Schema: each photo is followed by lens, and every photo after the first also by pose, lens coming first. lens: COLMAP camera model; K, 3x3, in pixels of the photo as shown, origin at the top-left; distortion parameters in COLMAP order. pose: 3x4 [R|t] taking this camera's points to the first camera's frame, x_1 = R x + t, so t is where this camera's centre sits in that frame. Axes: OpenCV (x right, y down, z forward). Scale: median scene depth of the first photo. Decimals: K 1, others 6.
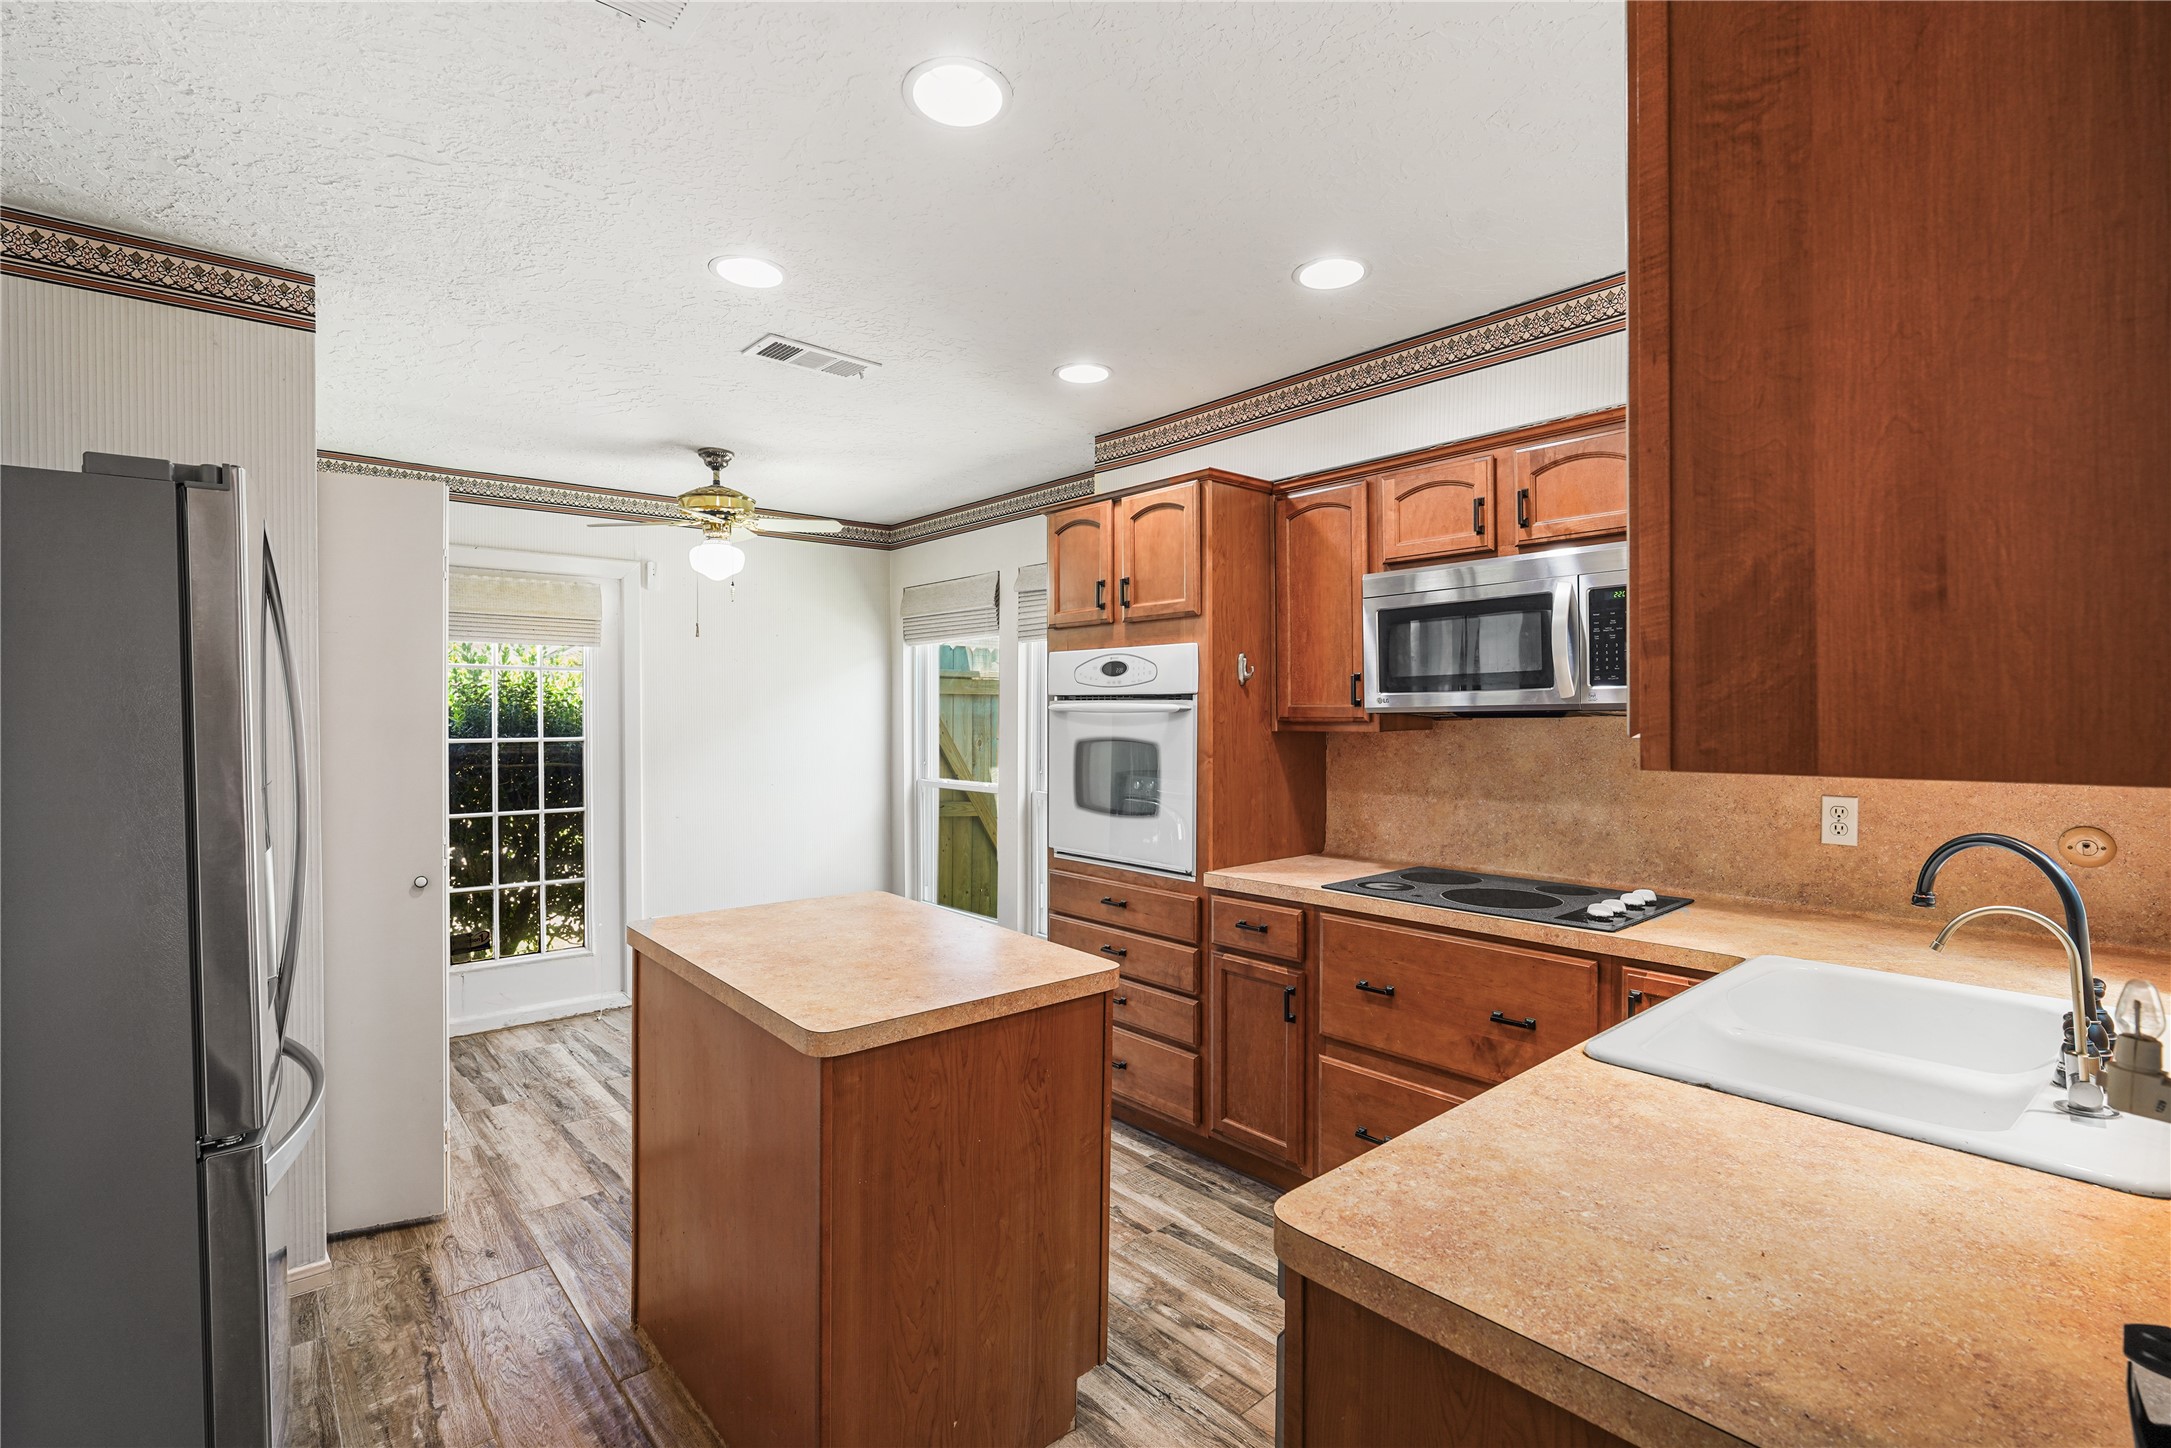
lens RADIAL K [[986.9, 0, 1078.2], [0, 986.9, 721.5], [0, 0, 1]] dist [-0.018225, 0.008319]
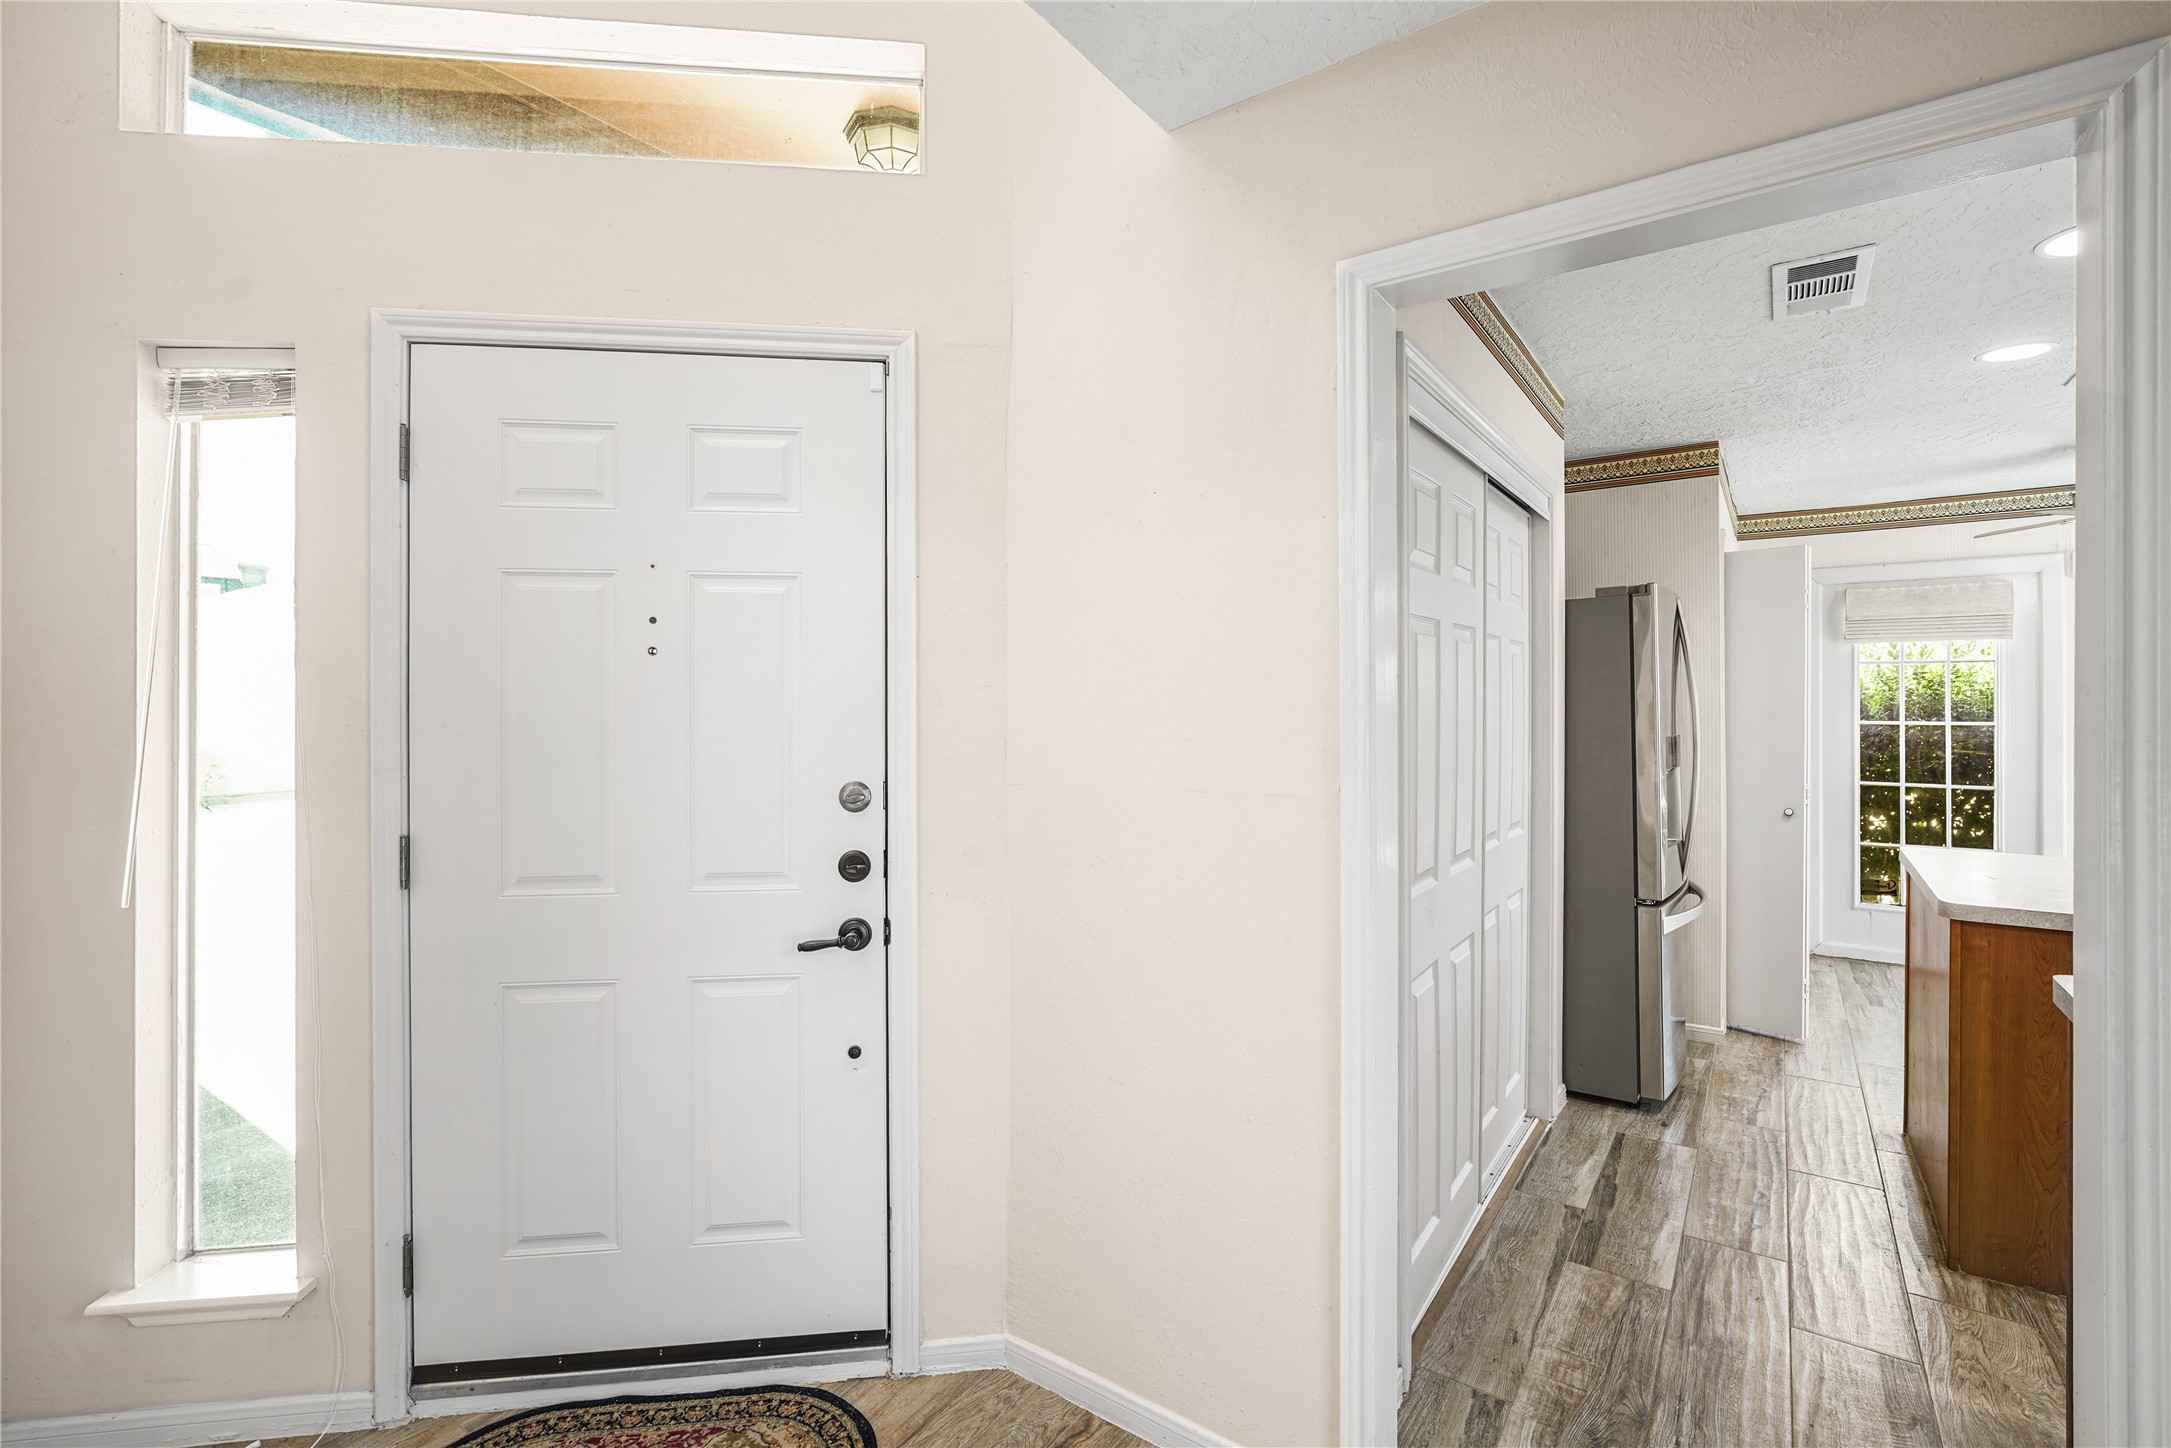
lens RADIAL K [[986.9, 0, 1073.5], [0, 986.9, 704.6], [0, 0, 1]] dist [-0.018225, 0.008319]
pose [[0.229405, 0.001906, -0.973329, 0.326897], [-0.007355, 0.999973, 0.000225, 0.003838], [0.973303, 0.007108, 0.229412, -0.250761]]
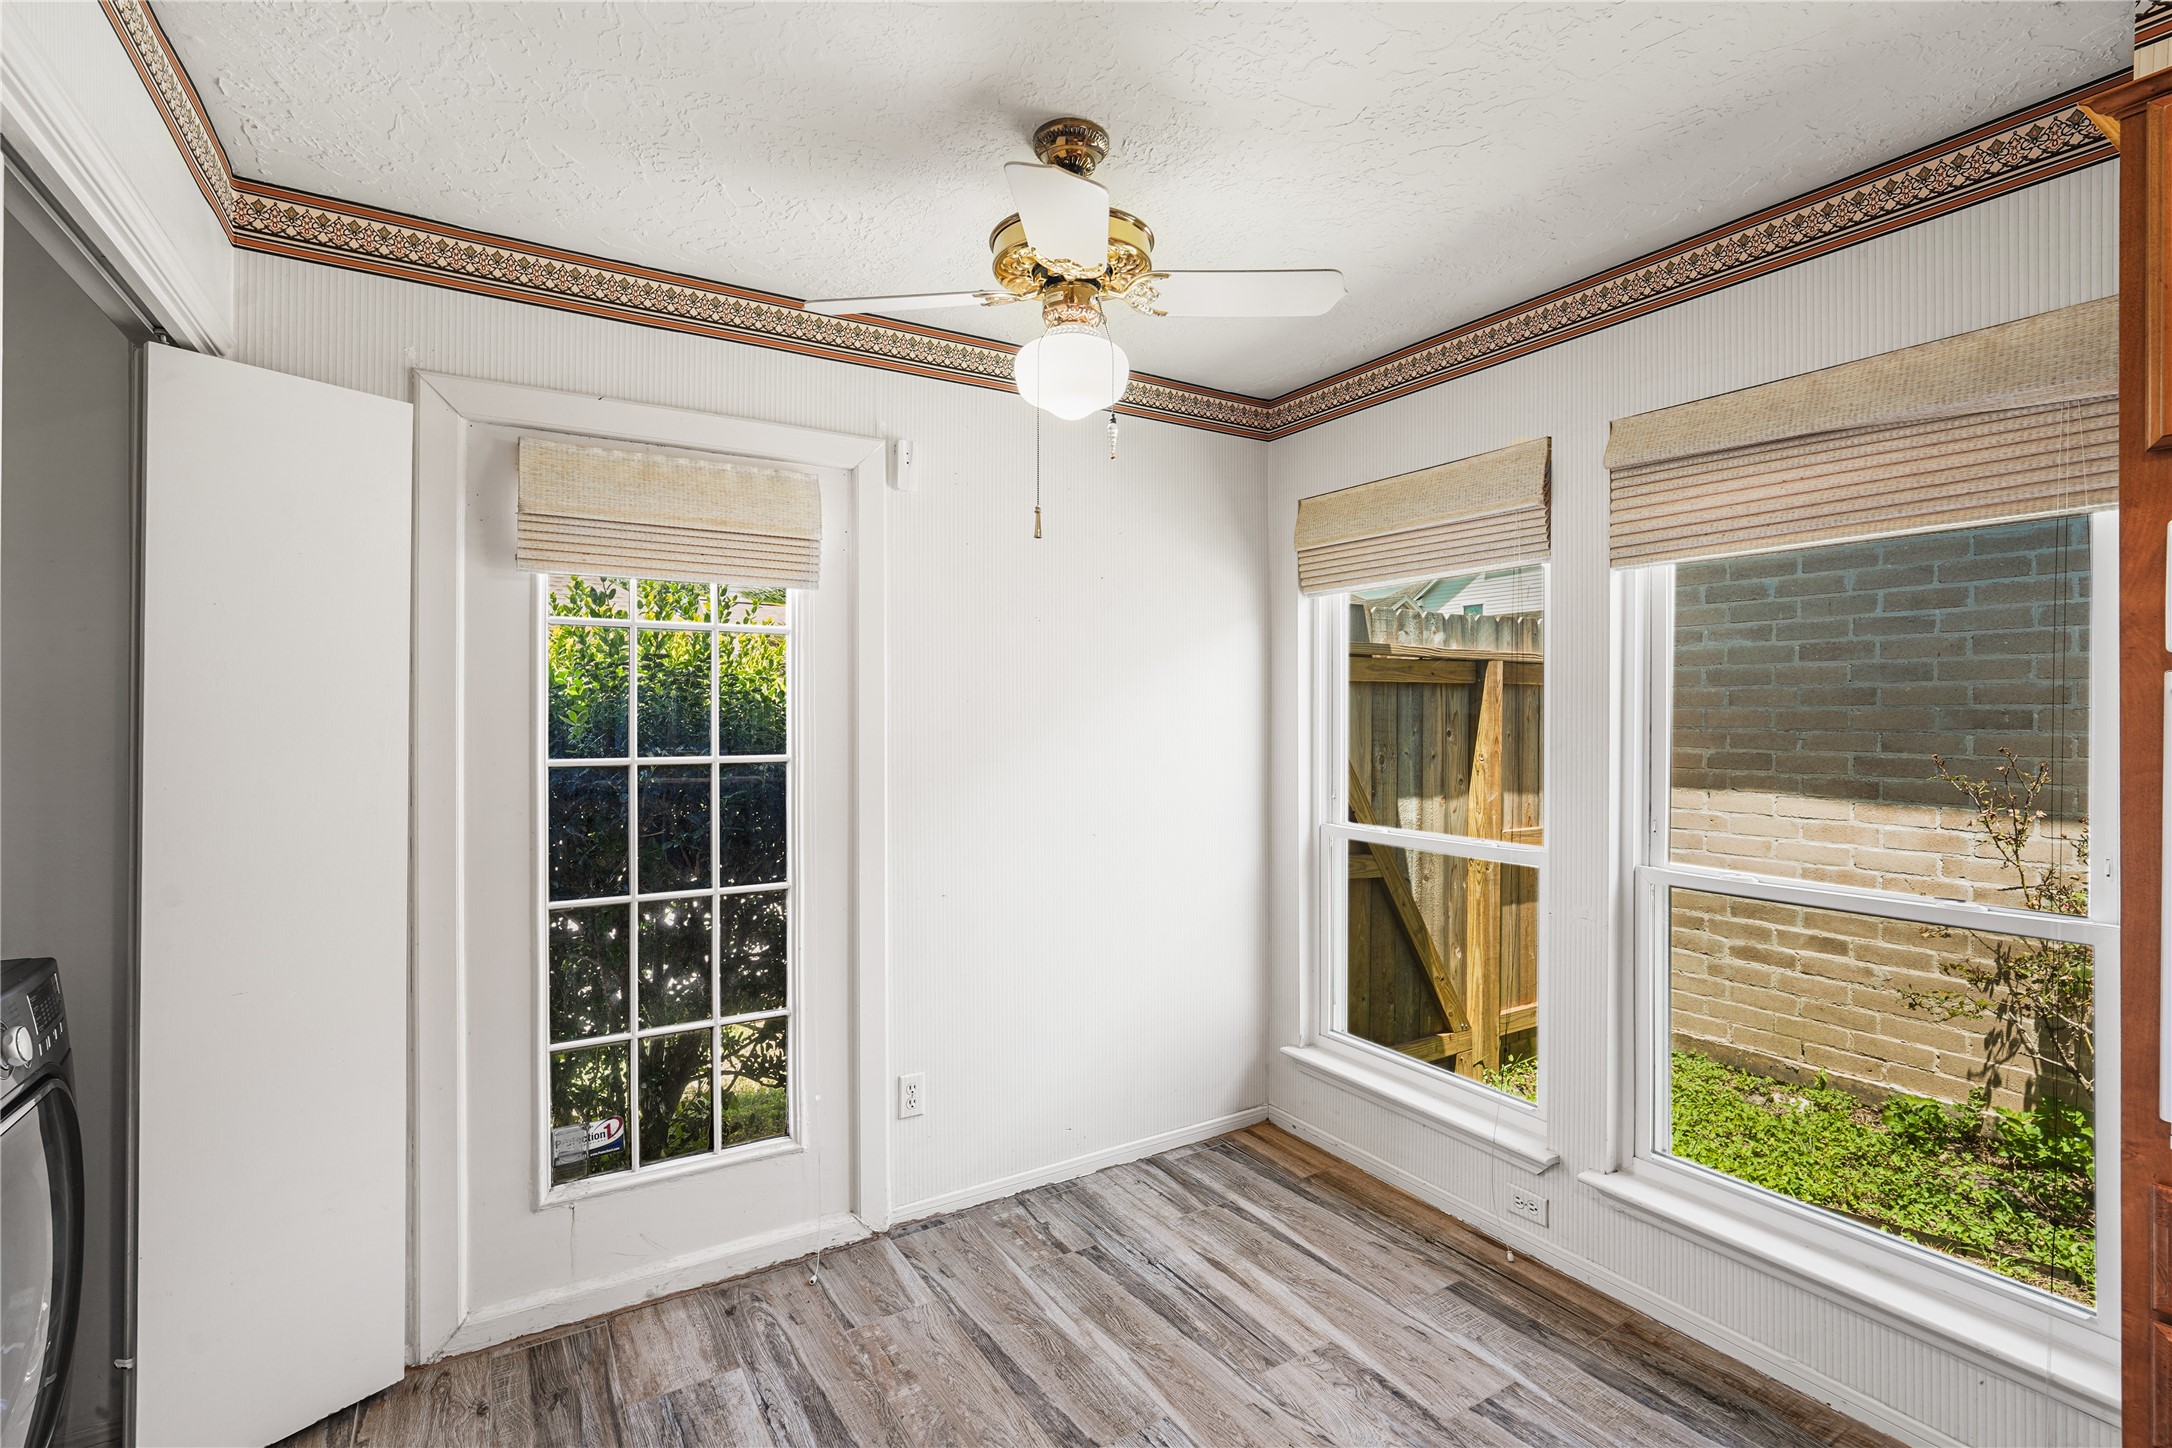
lens RADIAL K [[987.3, 0, 1095.2], [0, 987.3, 714.1], [0, 0, 1]] dist [-0.018225, 0.008319]
pose [[0.988484, 0.000528, -0.151323, -0.258191], [-0.001830, 0.999962, -0.008465, -0.002285], [0.151313, 0.008645, 0.988448, 0.496475]]
